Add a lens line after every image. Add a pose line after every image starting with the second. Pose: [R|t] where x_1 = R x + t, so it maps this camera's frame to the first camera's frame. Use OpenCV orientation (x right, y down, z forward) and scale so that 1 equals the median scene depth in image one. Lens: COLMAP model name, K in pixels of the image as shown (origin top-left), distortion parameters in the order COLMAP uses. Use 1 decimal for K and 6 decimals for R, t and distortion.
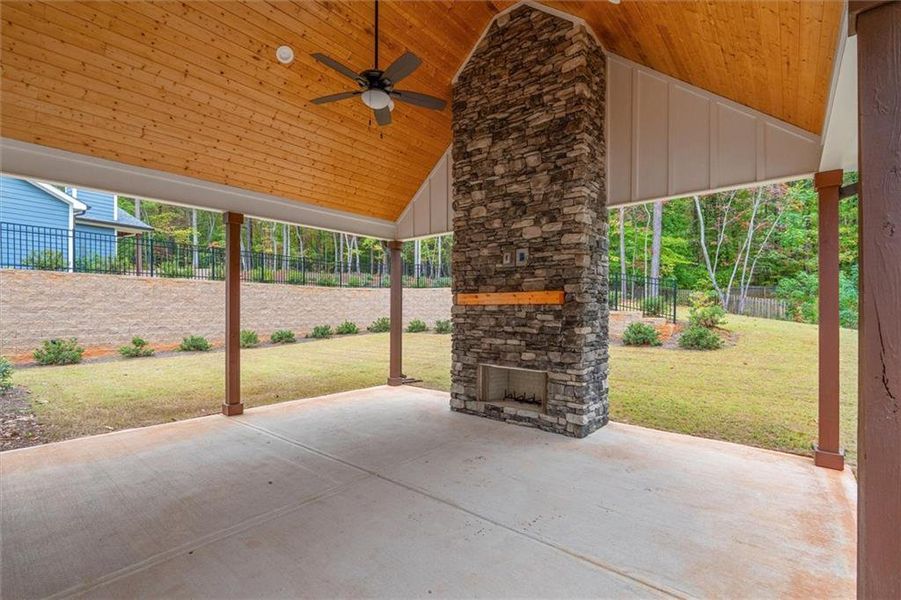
lens RADIAL K [[396.3, 0, 450.9], [0, 396.3, 305.2], [0, 0, 1]] dist [-0.003657, -0.000314]
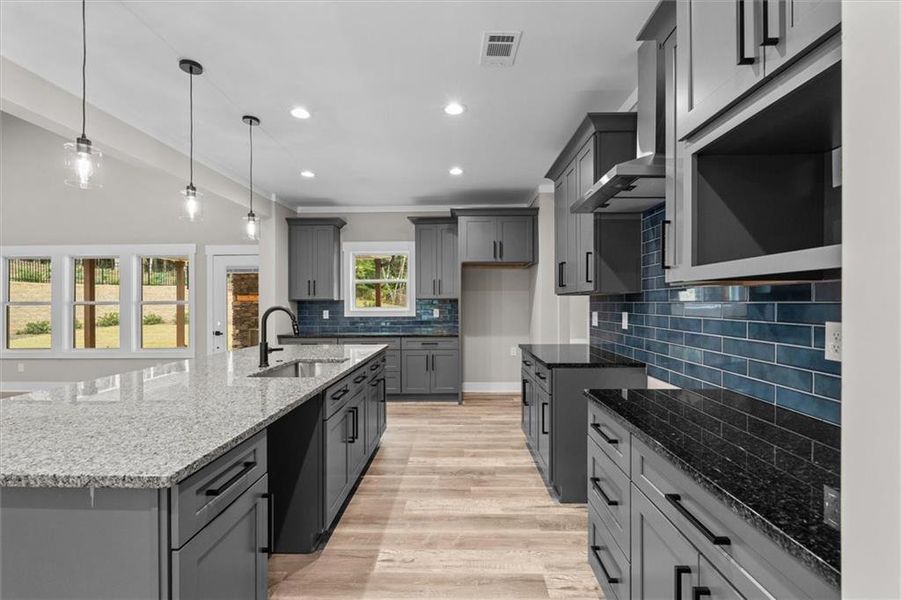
lens RADIAL K [[396.3, 0, 450.4], [0, 396.3, 302.5], [0, 0, 1]] dist [-0.003657, -0.000314]
pose [[0.776177, -0.006064, 0.630487, -0.402444], [0.002106, 0.999973, 0.007025, -0.004798], [-0.630512, -0.004125, 0.776168, -1.230716]]
